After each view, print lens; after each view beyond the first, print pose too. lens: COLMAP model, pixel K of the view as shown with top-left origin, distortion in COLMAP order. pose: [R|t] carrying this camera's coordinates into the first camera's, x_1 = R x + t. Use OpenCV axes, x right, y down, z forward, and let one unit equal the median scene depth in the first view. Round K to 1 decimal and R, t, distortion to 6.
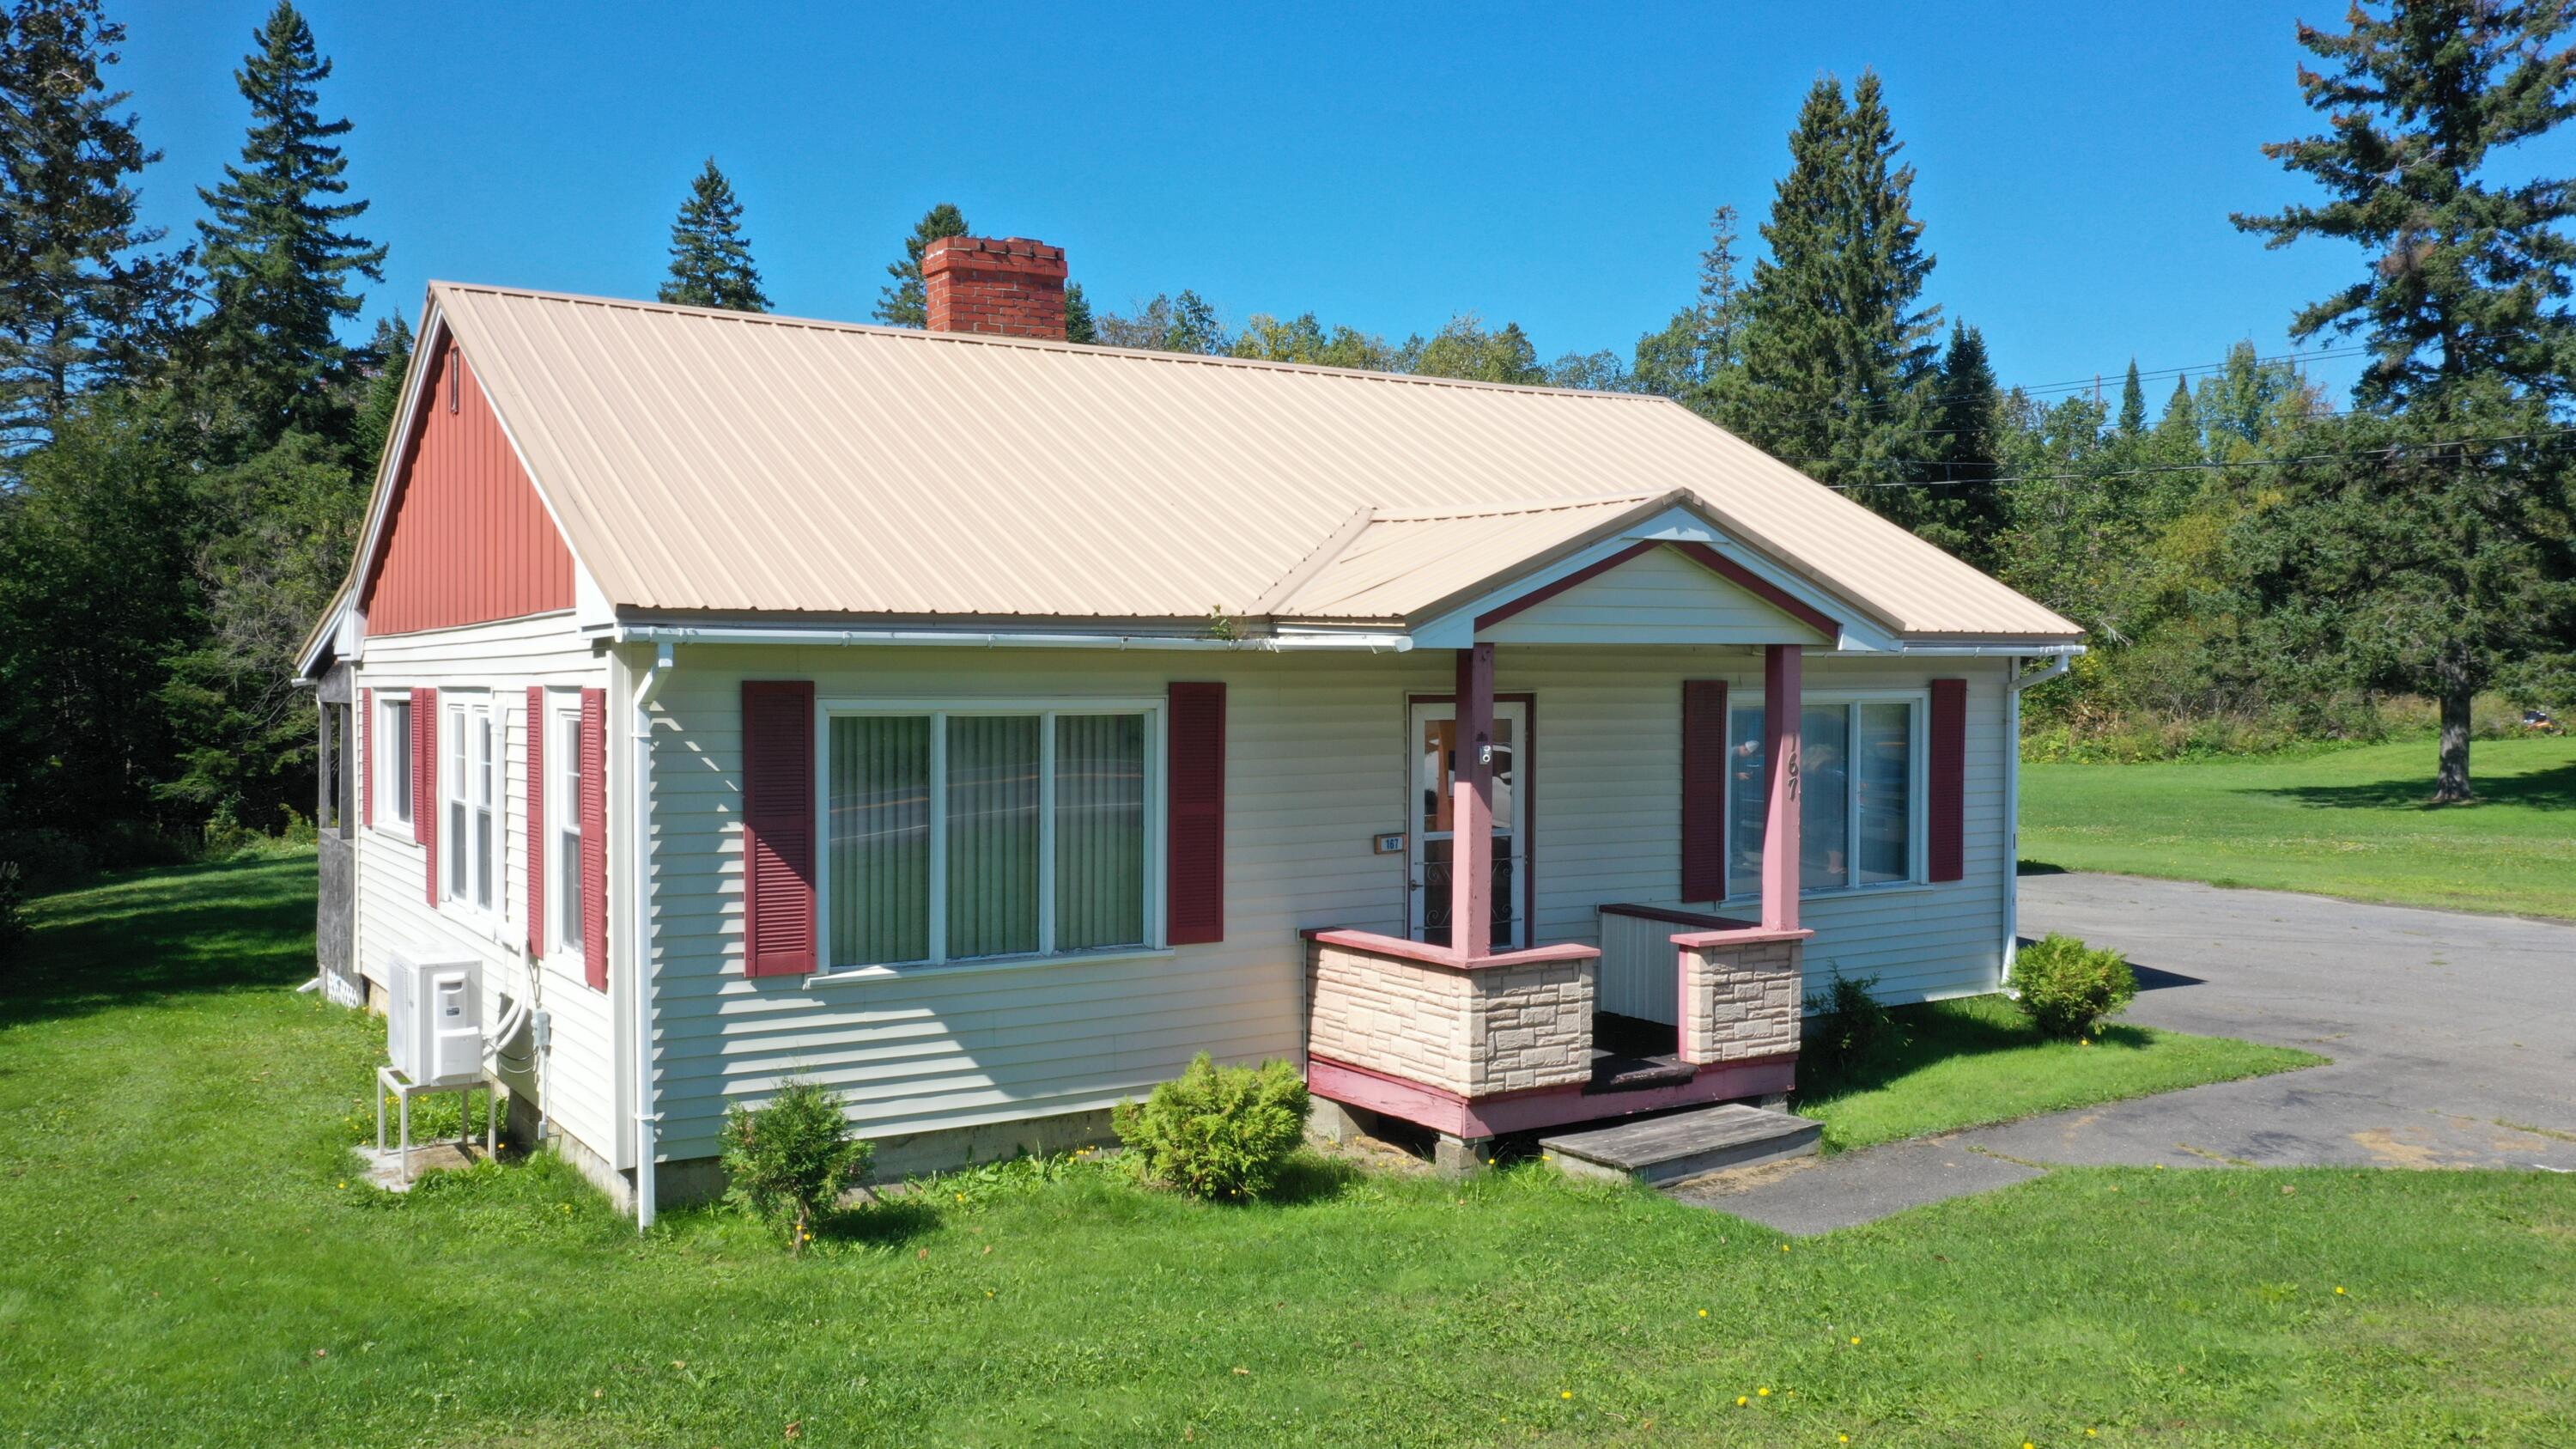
lens RADIAL K [[2027.5, 0, 1279.4], [0, 2027.5, 717.8], [0, 0, 1]] dist [0.003700, -0.012709]
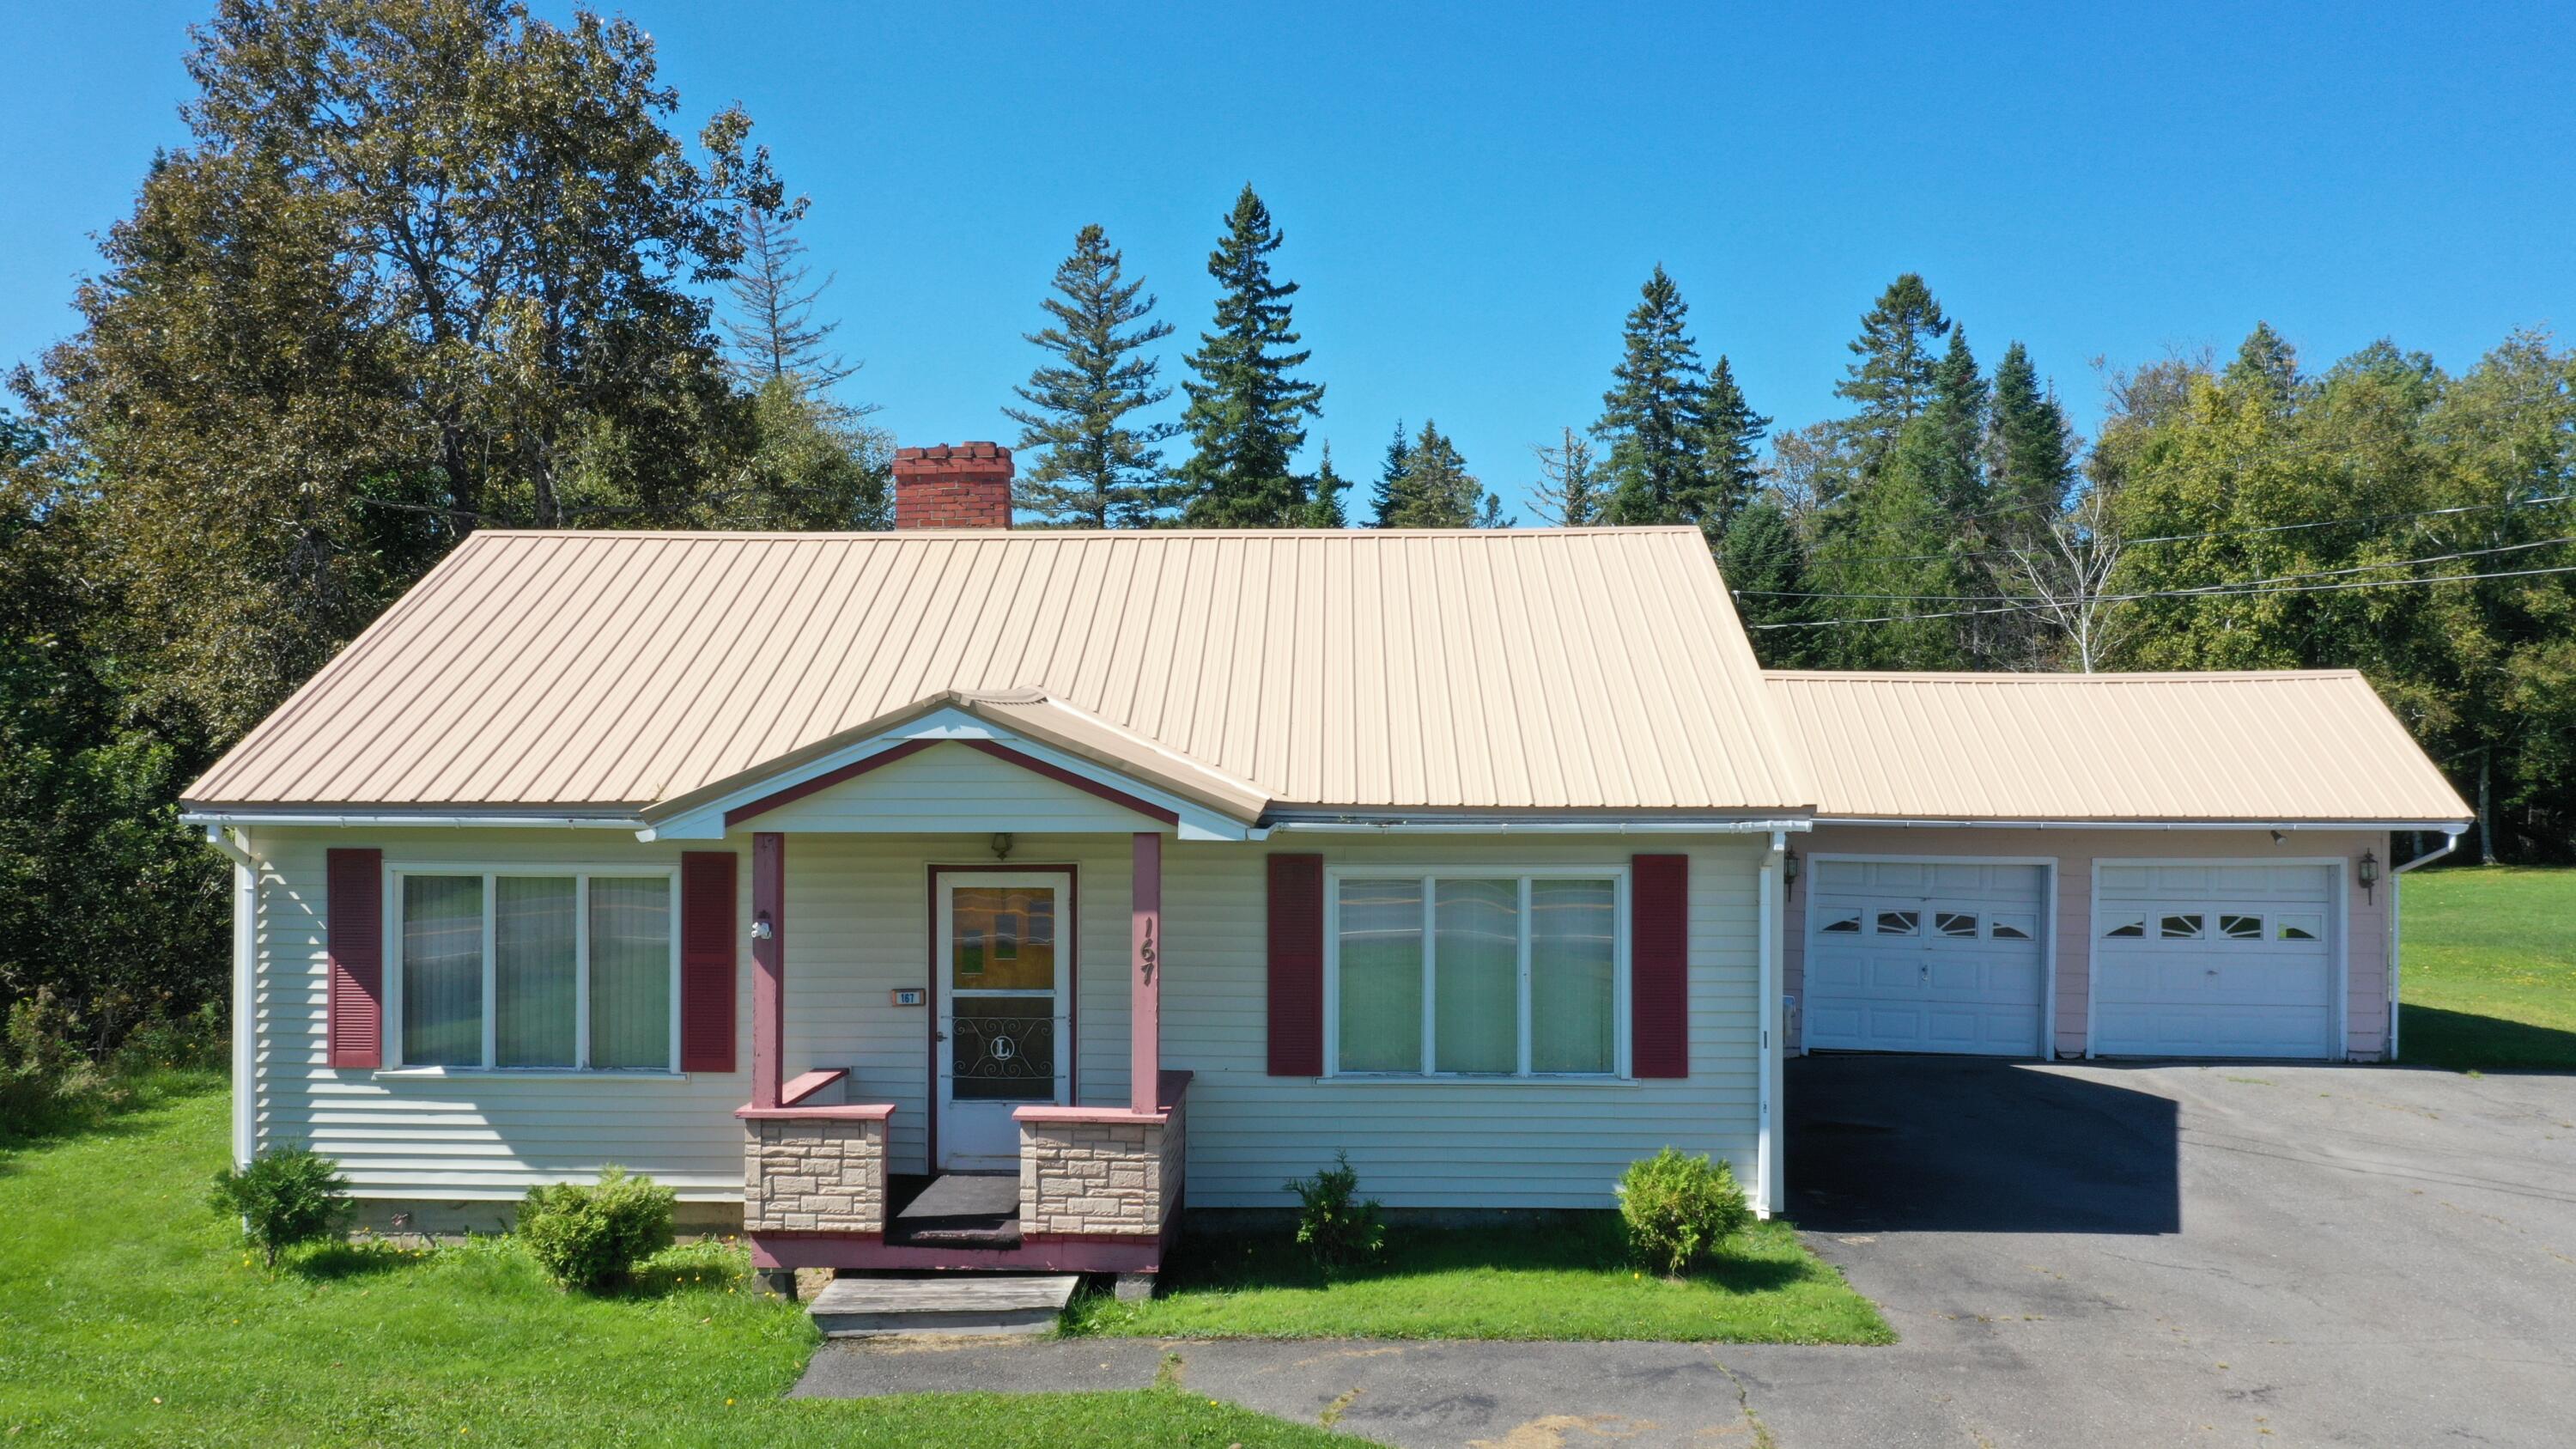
lens RADIAL K [[2027.5, 0, 1274.5], [0, 2027.5, 730.2], [0, 0, 1]] dist [0.003700, -0.012709]
pose [[0.828945, 0.000114, -0.559330, 0.874538], [-0.014305, 0.999677, -0.020997, -0.066633], [0.559147, 0.025407, 0.828679, 0.191147]]
